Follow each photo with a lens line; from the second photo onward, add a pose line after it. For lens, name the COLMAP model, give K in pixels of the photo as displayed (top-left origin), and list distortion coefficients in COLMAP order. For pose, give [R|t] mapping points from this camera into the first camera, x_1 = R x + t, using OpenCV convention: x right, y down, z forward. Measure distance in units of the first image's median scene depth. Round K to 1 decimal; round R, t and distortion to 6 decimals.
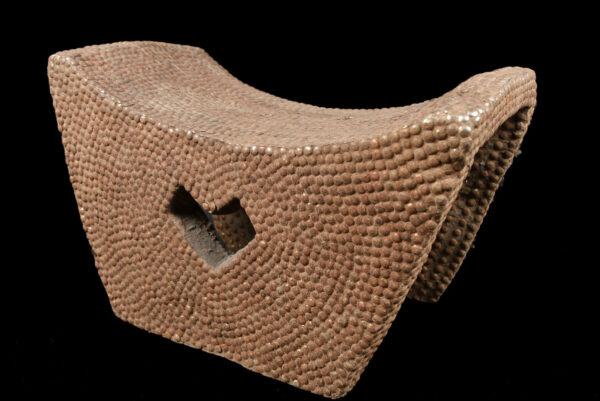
lens RADIAL K [[646.7, 0, 300.0], [0, 646.7, 200.5], [0, 0, 1]] dist [-0.106093, 0.000000]
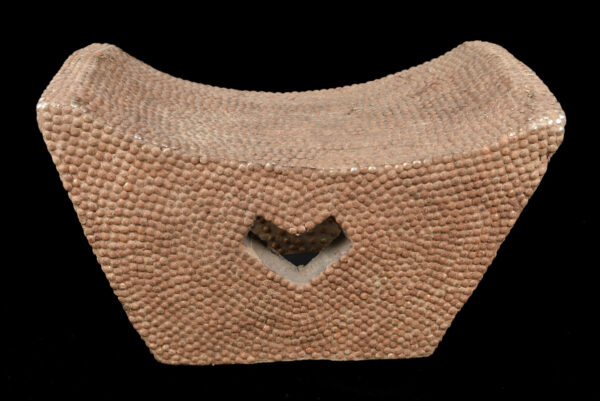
lens RADIAL K [[729.8, 0, 299.5], [0, 729.8, 200.7], [0, 0, 1]] dist [-0.080620, 0.000000]
pose [[0.820980, -0.268723, 0.503766, -0.657408], [0.182168, 0.959487, 0.214942, -0.263086], [-0.541116, -0.084693, 0.836672, 0.031011]]
